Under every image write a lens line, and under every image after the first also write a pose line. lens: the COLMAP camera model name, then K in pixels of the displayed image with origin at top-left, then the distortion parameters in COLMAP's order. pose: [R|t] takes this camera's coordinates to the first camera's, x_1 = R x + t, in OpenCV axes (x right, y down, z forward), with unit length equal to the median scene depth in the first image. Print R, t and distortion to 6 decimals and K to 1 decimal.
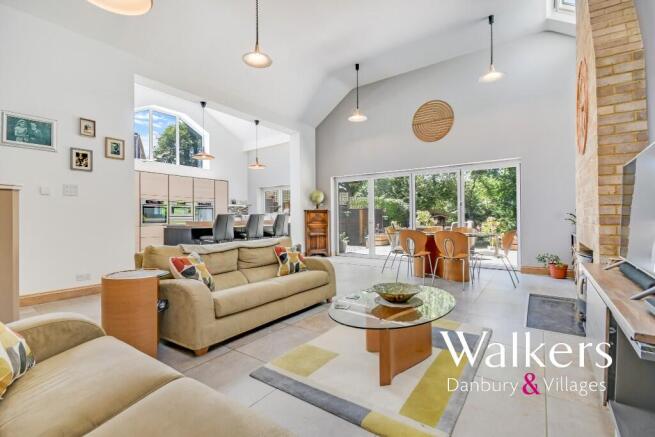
lens RADIAL K [[296.2, 0, 324.7], [0, 296.2, 217.2], [0, 0, 1]] dist [-0.002917, -0.004077]
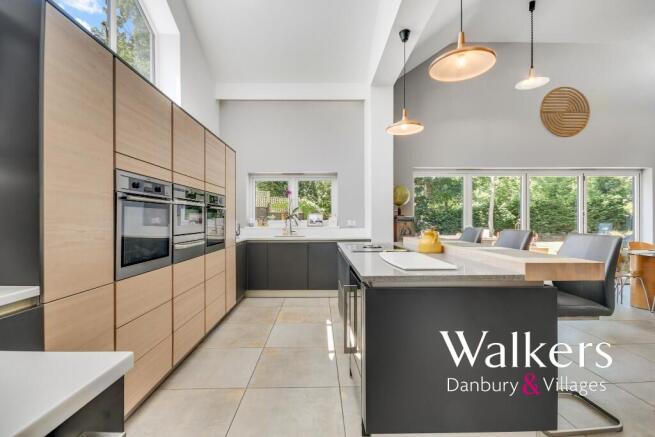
lens RADIAL K [[296.2, 0, 321.2], [0, 296.2, 220.6], [0, 0, 1]] dist [-0.002917, -0.004077]
pose [[0.808312, 0.002344, 0.588750, -0.531930], [-0.004862, 0.999985, 0.002694, -0.017642], [-0.588734, -0.005040, 0.808311, 0.591590]]
